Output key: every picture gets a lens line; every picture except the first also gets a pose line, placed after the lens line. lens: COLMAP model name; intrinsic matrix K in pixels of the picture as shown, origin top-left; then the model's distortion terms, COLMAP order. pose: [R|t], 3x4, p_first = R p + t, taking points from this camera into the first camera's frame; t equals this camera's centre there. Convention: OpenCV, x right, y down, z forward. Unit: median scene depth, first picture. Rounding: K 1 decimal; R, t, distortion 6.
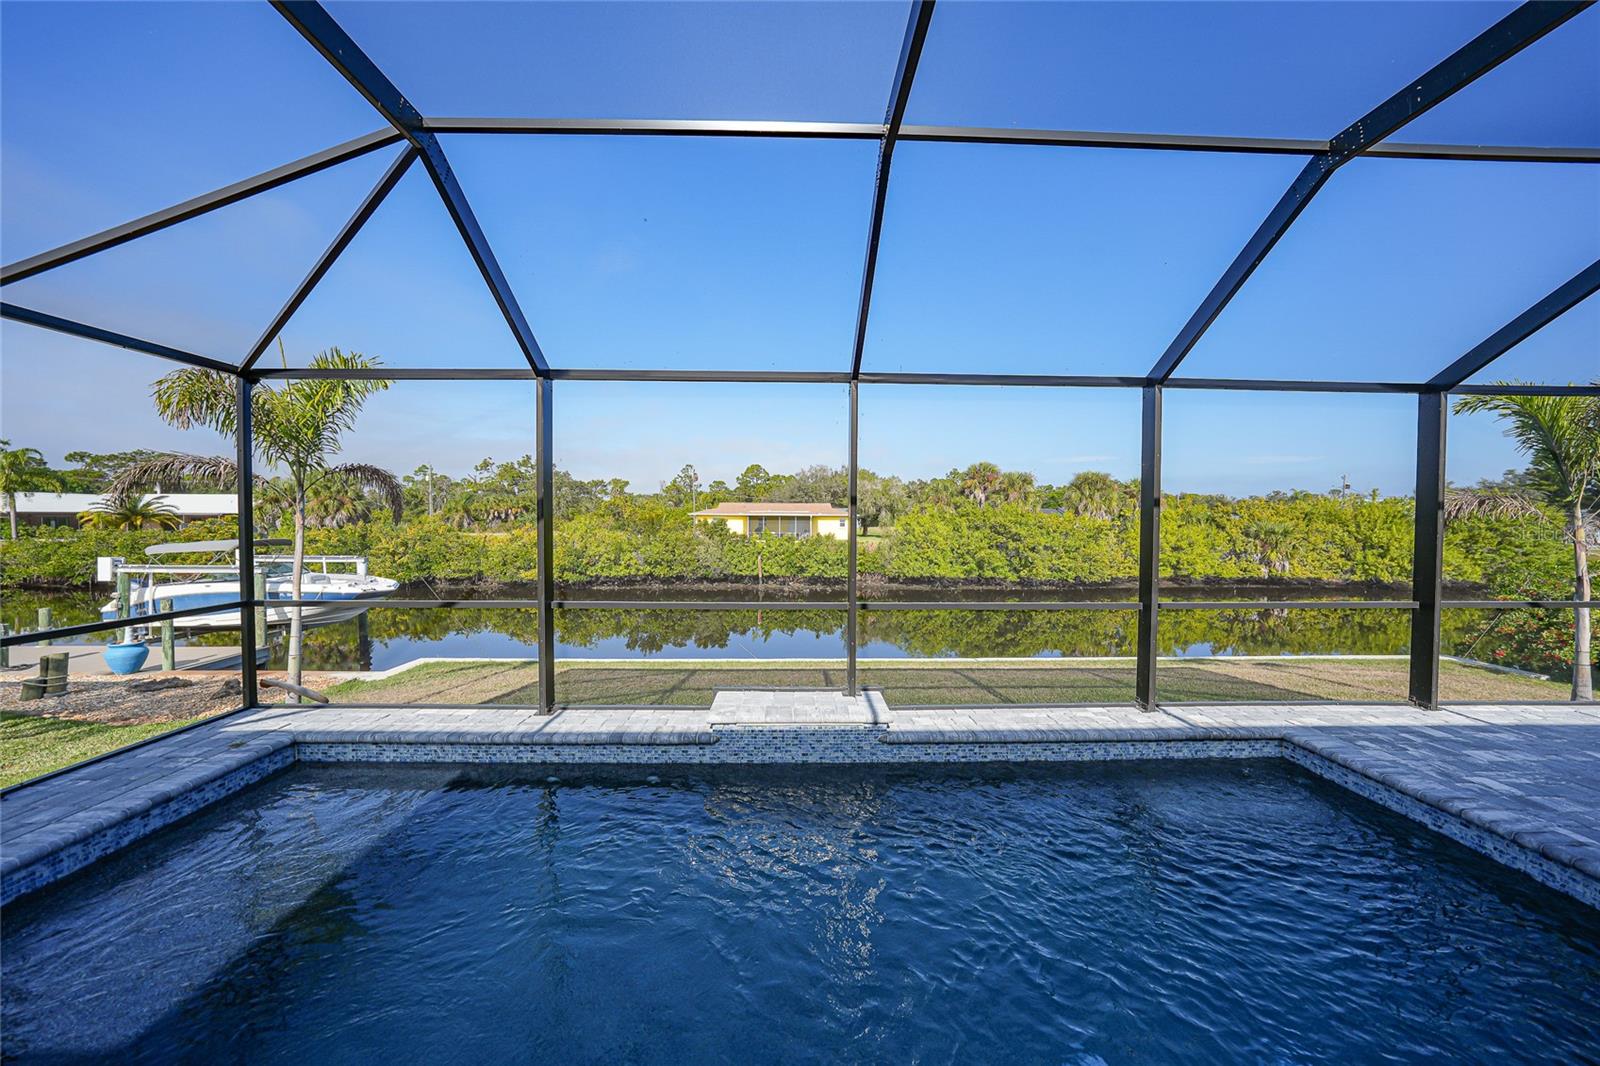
lens RADIAL K [[562.9, 0, 801.2], [0, 562.9, 521.6], [0, 0, 1]] dist [-0.024104, 0.005572]
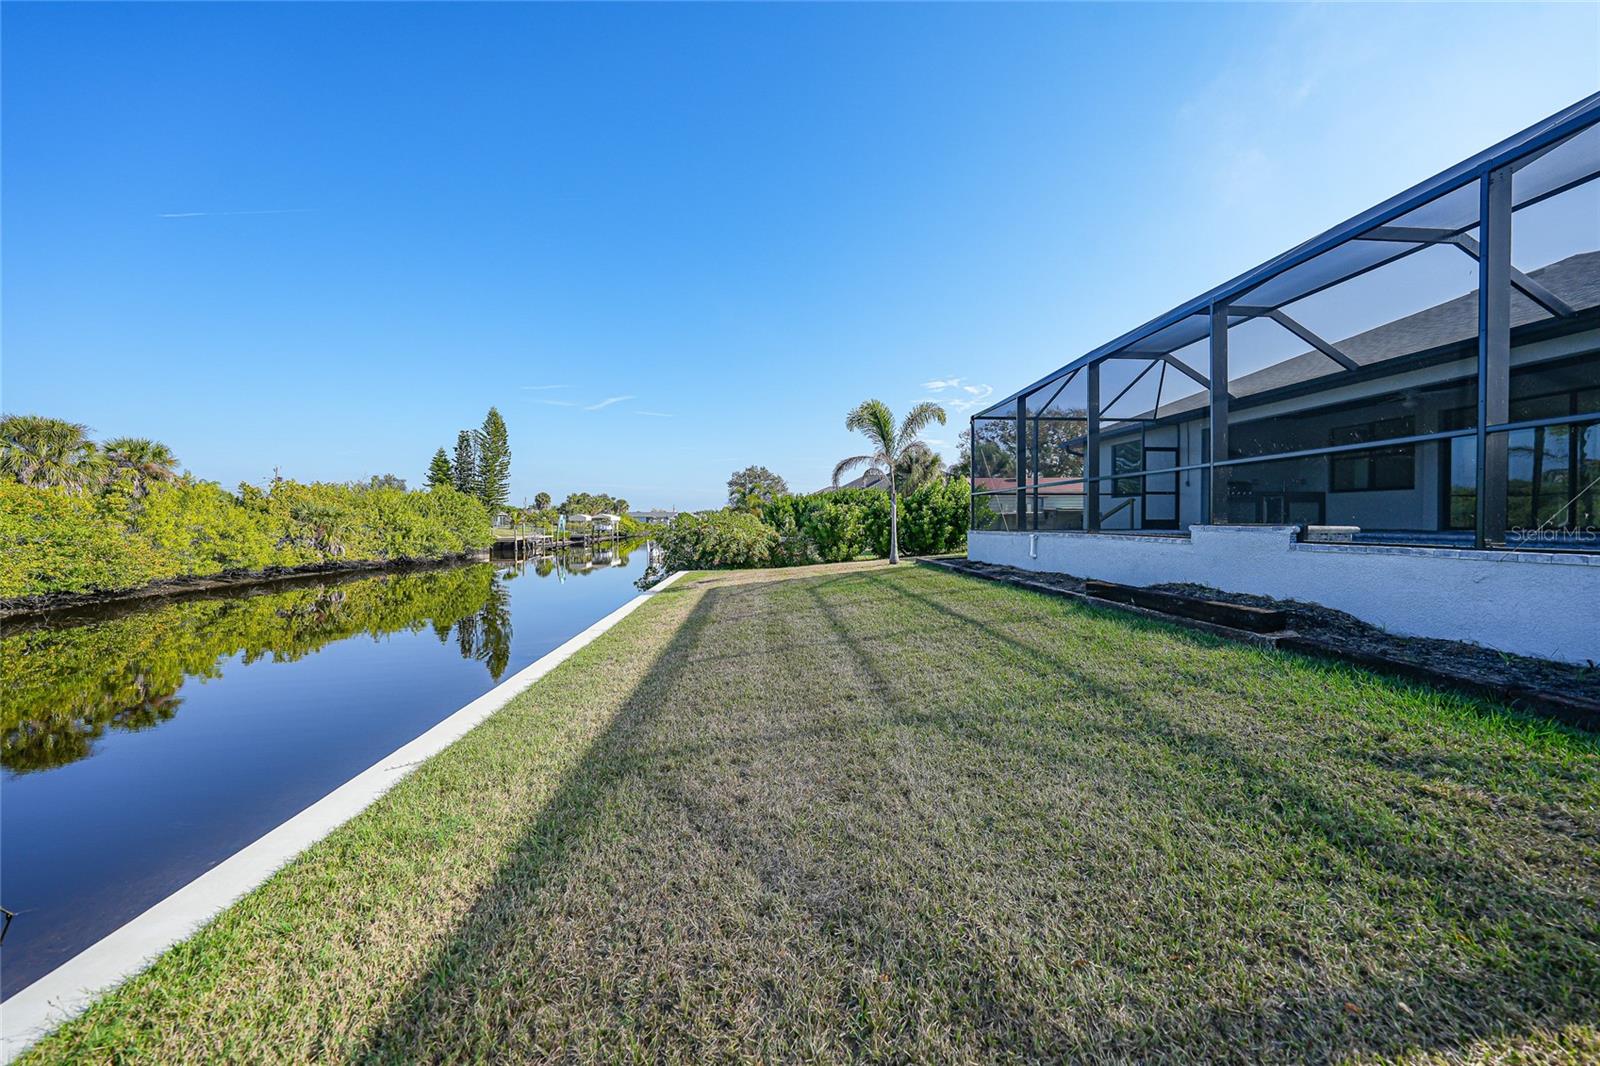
lens RADIAL K [[562.9, 0, 795.1], [0, 562.9, 529.8], [0, 0, 1]] dist [-0.024104, 0.005572]
pose [[-0.064494, -0.018302, 0.997750, -0.146747], [0.009446, 0.999776, 0.018950, 0.034374], [-0.997873, 0.010647, -0.064307, 0.267029]]
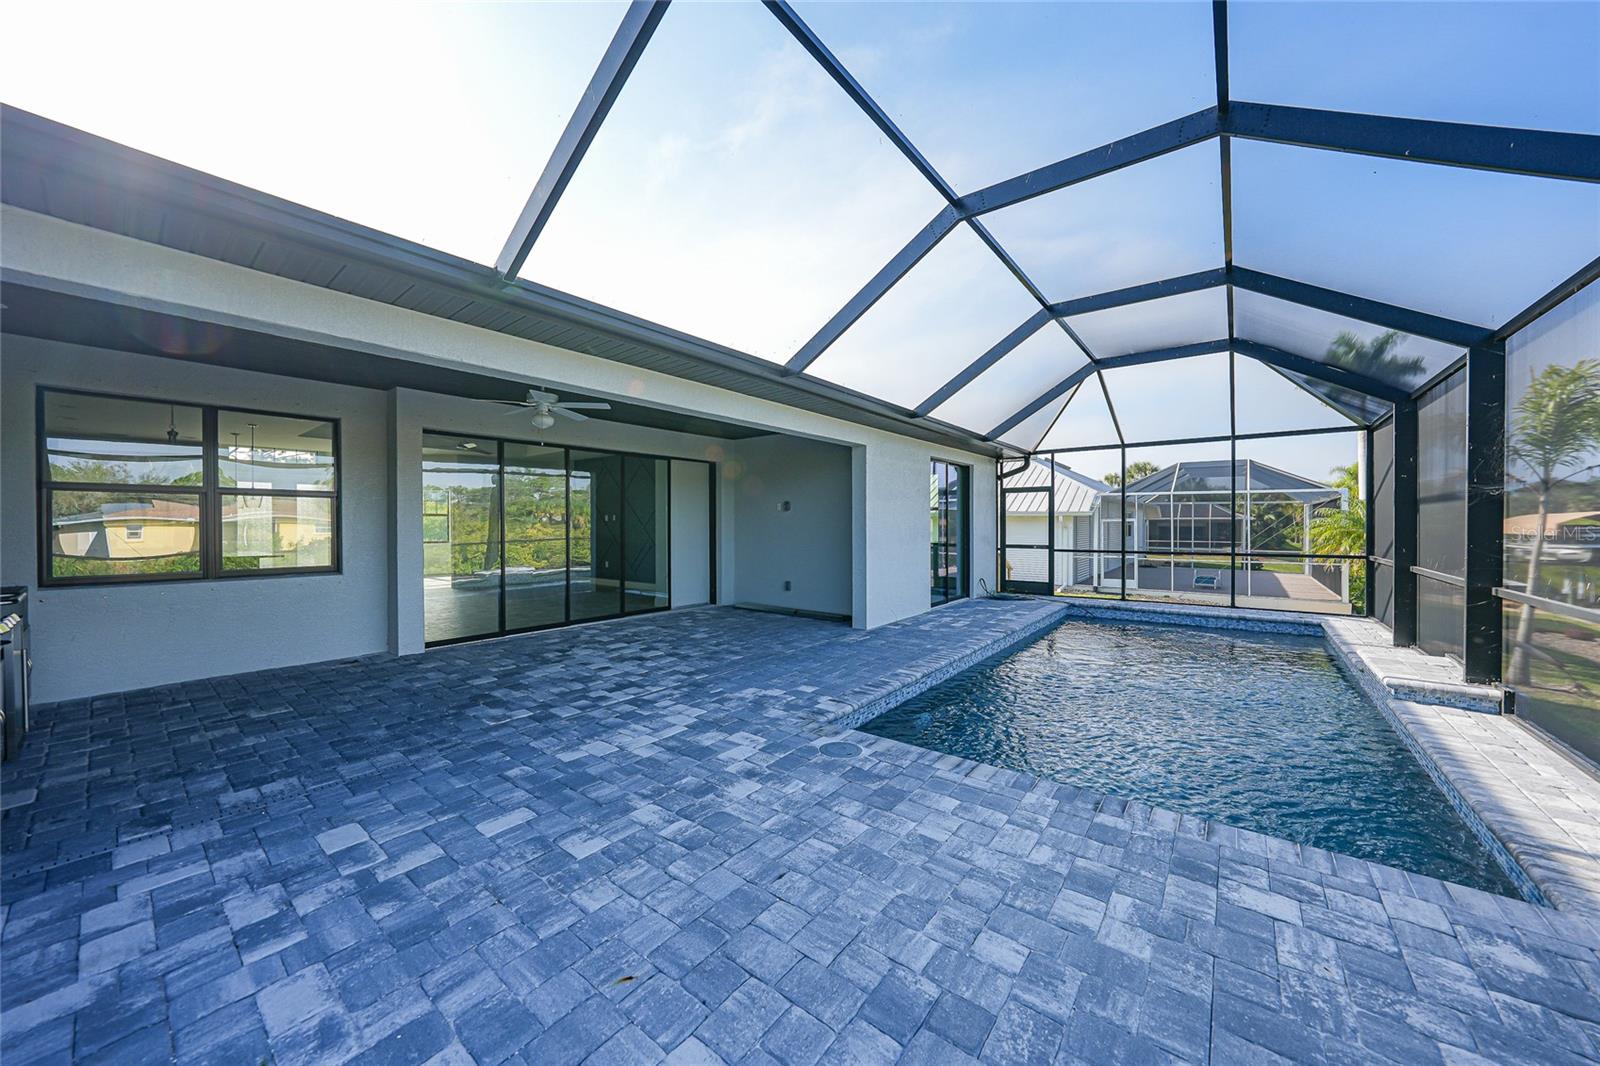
lens RADIAL K [[562.9, 0, 799.5], [0, 562.9, 545.5], [0, 0, 1]] dist [-0.024104, 0.005572]
pose [[-0.638070, 0.025644, -0.769551, 0.186228], [-0.006162, 0.999243, 0.038408, 0.006953], [0.769954, 0.029249, -0.637429, 0.090362]]
